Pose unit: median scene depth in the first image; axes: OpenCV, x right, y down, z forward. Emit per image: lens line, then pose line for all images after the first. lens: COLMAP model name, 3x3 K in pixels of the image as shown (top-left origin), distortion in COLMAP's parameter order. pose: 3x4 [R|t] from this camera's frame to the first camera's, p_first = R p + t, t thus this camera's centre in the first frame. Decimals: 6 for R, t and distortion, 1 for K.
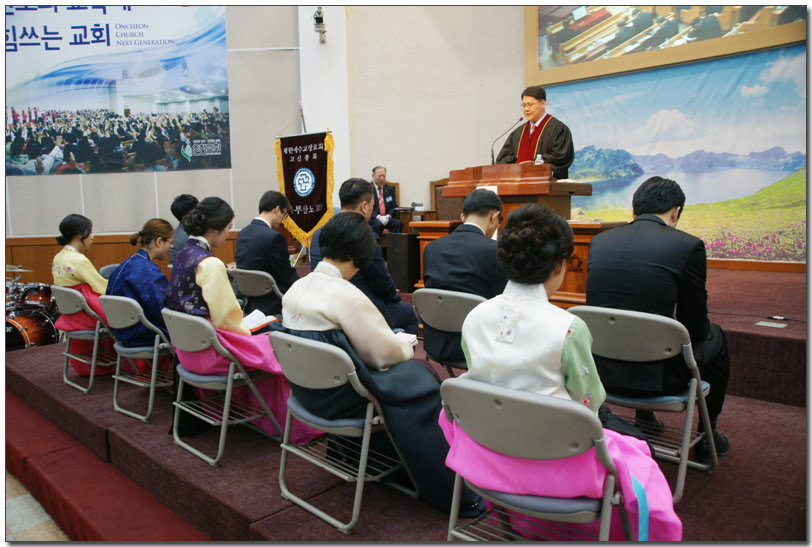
lens RADIAL K [[613.9, 0, 394.1], [0, 613.9, 272.9], [0, 0, 1]] dist [-0.122494, 0.124993]
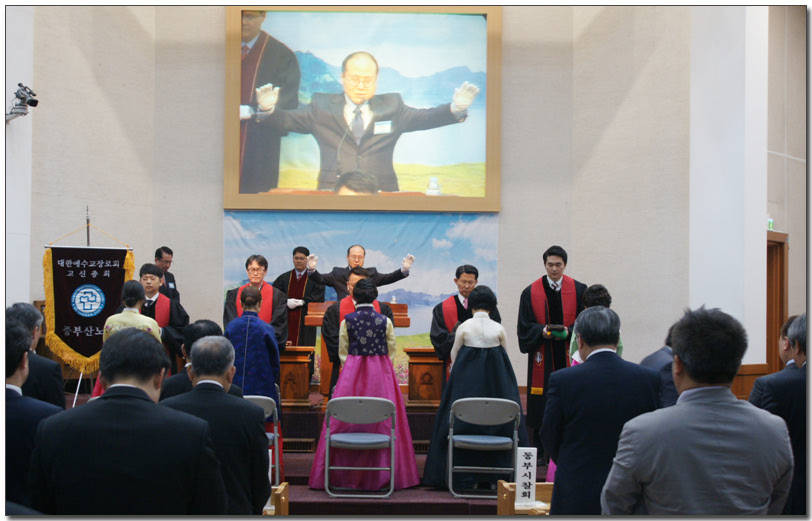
lens RADIAL K [[1131.4, 0, 379.2], [0, 1131.4, 304.4], [0, 0, 1]] dist [-0.015391, -0.005763]
pose [[0.702920, 0.047831, 0.709659, -0.807530], [0.051285, 0.991731, -0.117641, 0.057759], [-0.709418, 0.119087, 0.694654, -0.355636]]
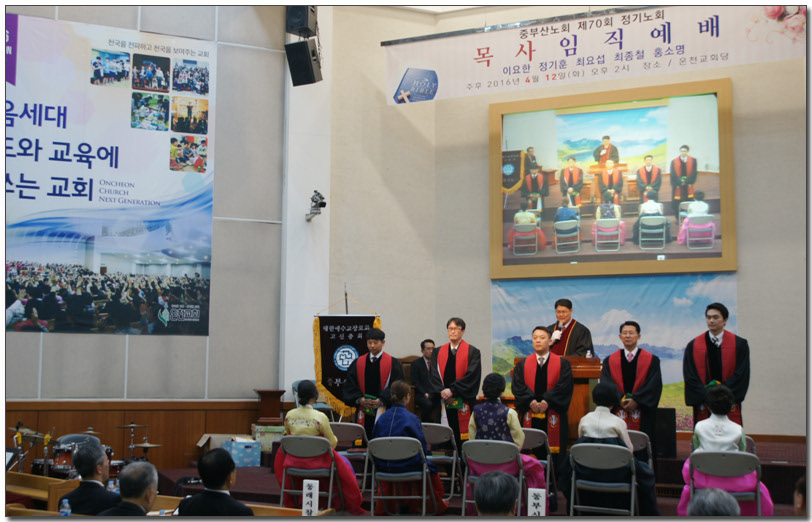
lens RADIAL K [[965.1, 0, 369.6], [0, 965.1, 261.3], [0, 0, 1]] dist [-0.013042, 0.024524]
pose [[0.936443, 0.074519, 0.342814, -0.576935], [0.006036, 0.973613, -0.228126, 0.066555], [-0.350768, 0.215697, 0.911283, -0.533043]]
